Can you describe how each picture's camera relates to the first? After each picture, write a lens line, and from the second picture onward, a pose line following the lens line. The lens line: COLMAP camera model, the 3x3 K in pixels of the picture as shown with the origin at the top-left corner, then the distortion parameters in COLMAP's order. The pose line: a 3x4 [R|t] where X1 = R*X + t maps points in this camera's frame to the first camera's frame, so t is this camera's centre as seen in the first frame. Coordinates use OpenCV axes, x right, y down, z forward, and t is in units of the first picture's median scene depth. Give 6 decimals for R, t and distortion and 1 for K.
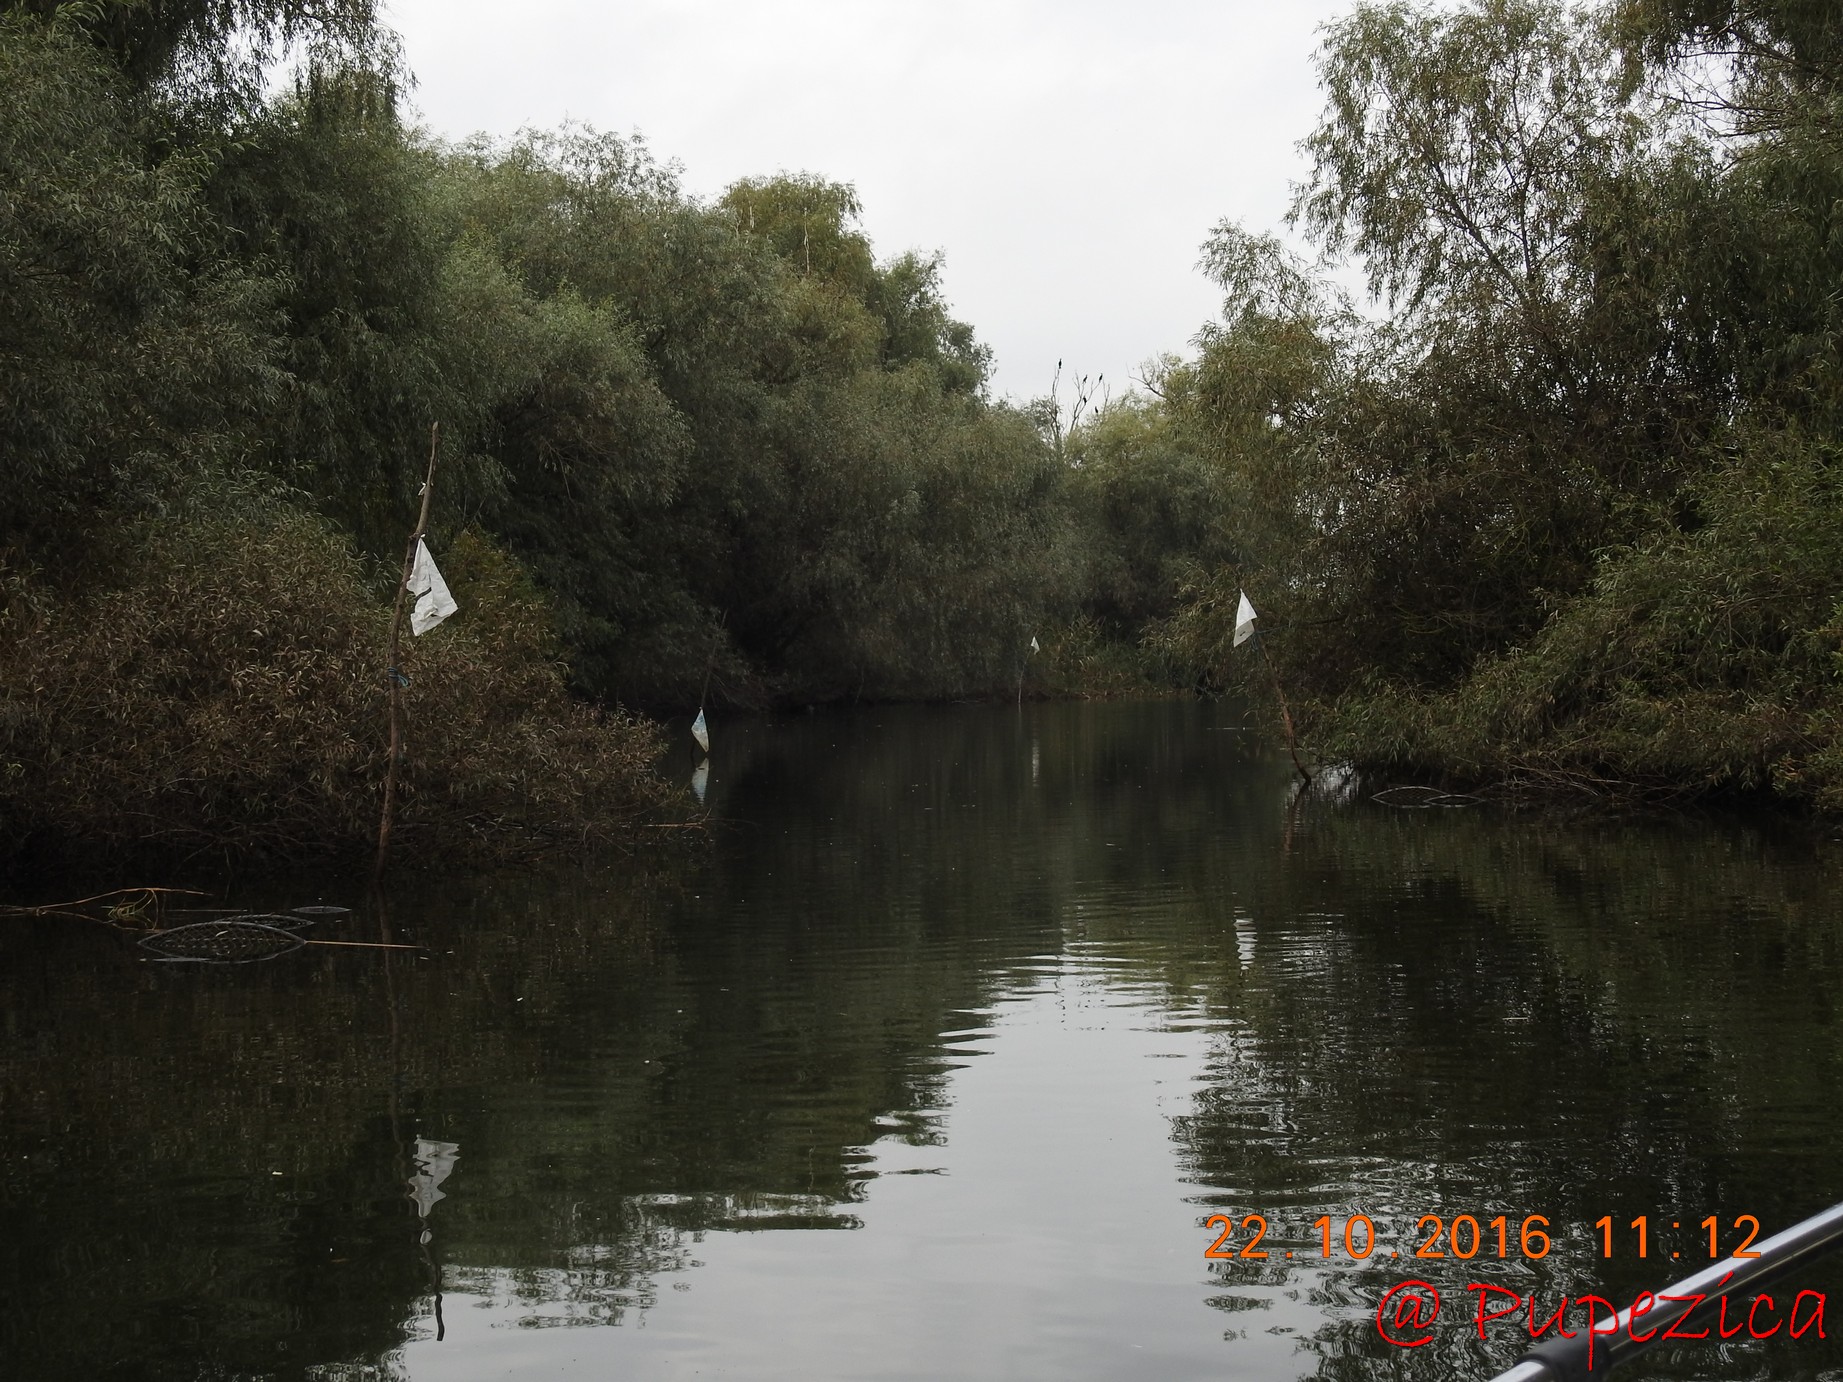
lens RADIAL K [[2965.5, 0, 924.3], [0, 2965.5, 710.5], [0, 0, 1]] dist [0.066469, 0.000000]
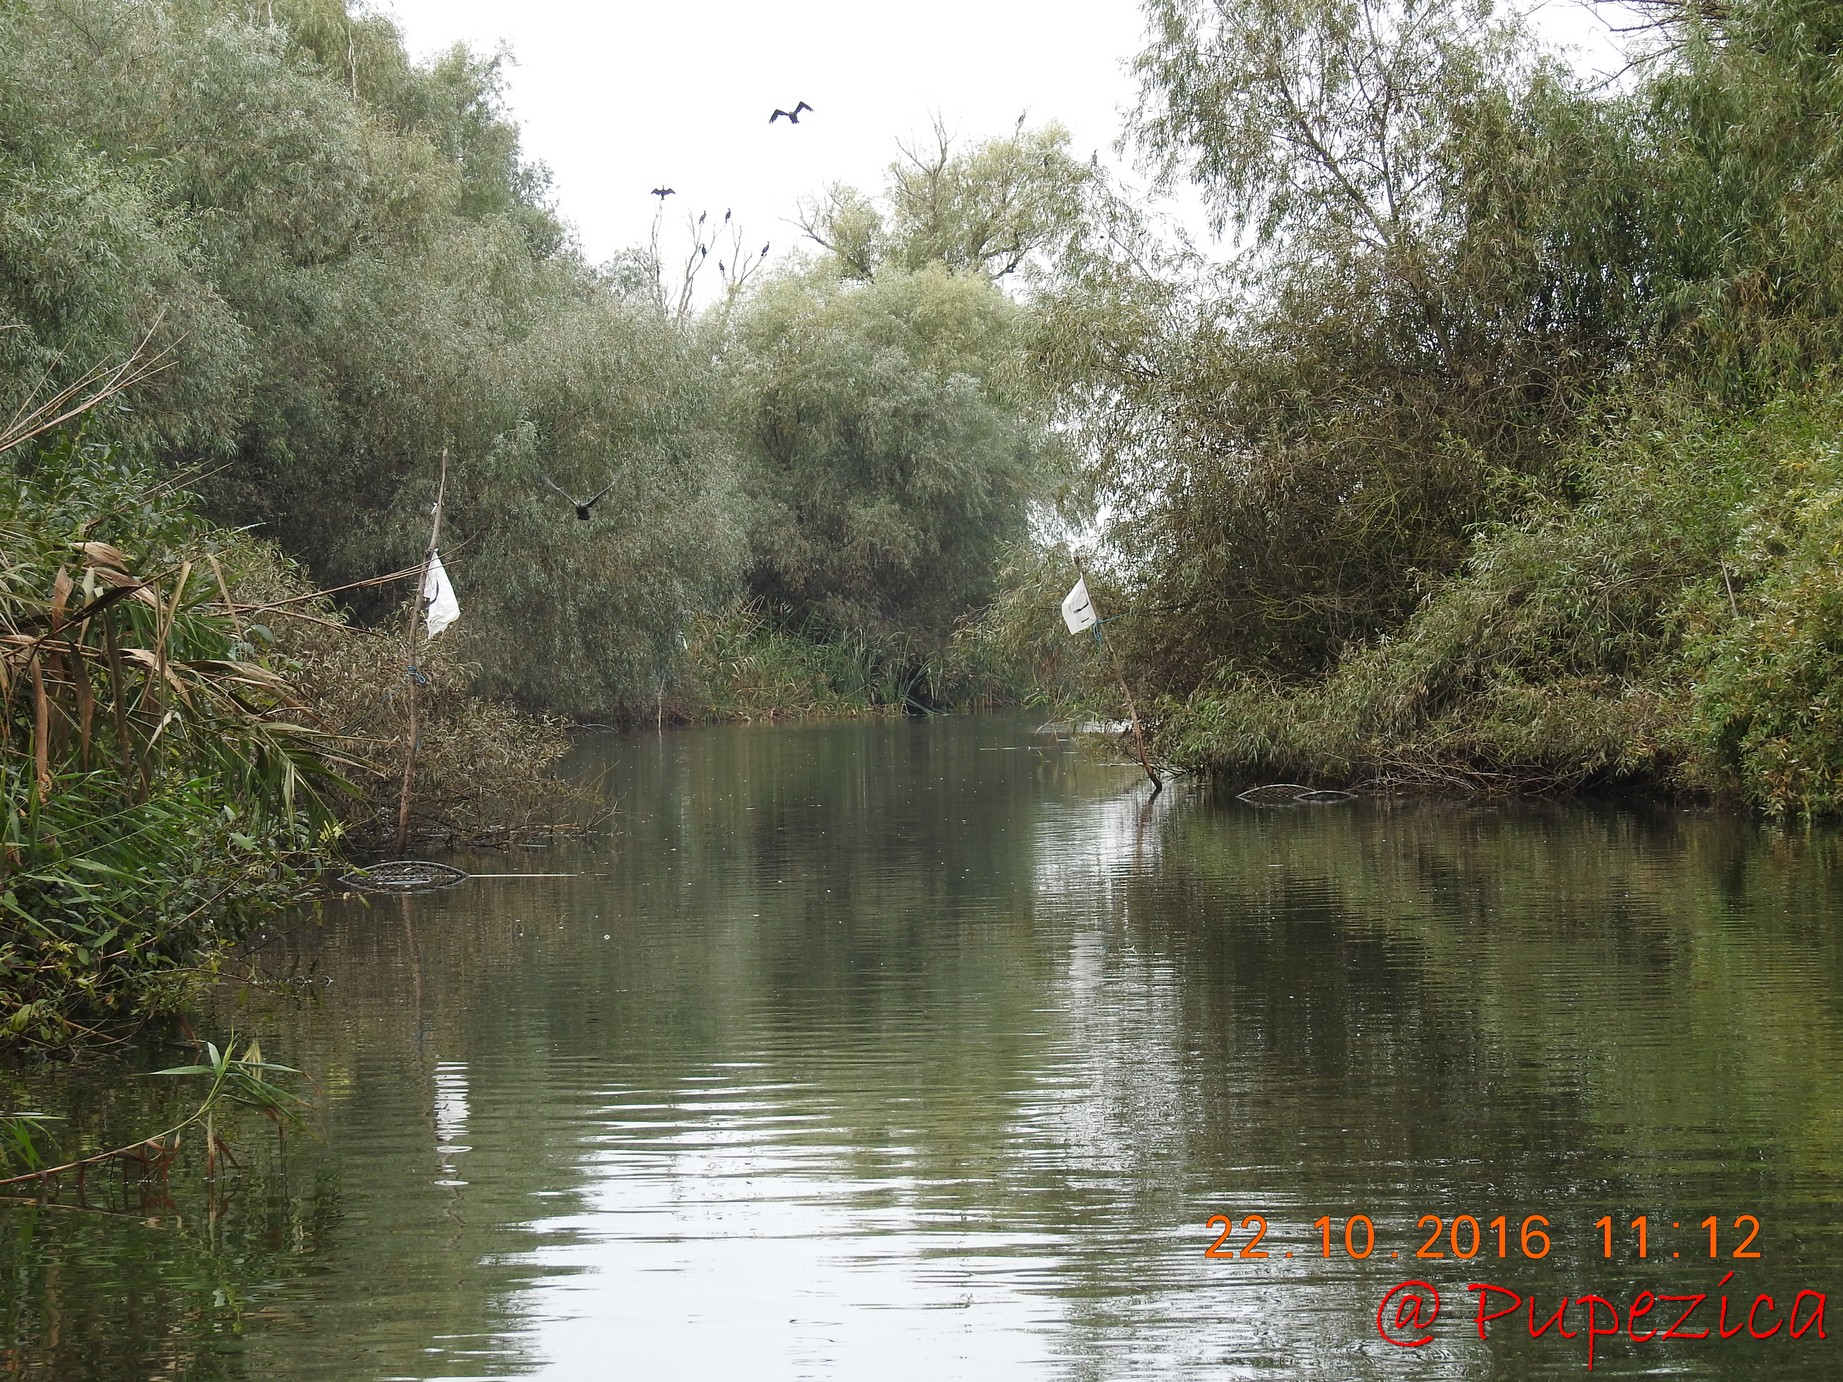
lens RADIAL K [[5243.9, 0, 918.5], [0, 5243.9, 686.3], [0, 0, 1]] dist [0.144271, 0.000000]
pose [[0.994011, -0.015432, 0.108185, -0.102452], [0.016887, 0.999779, -0.012546, 0.010846], [-0.107968, 0.014298, 0.994052, -0.507663]]
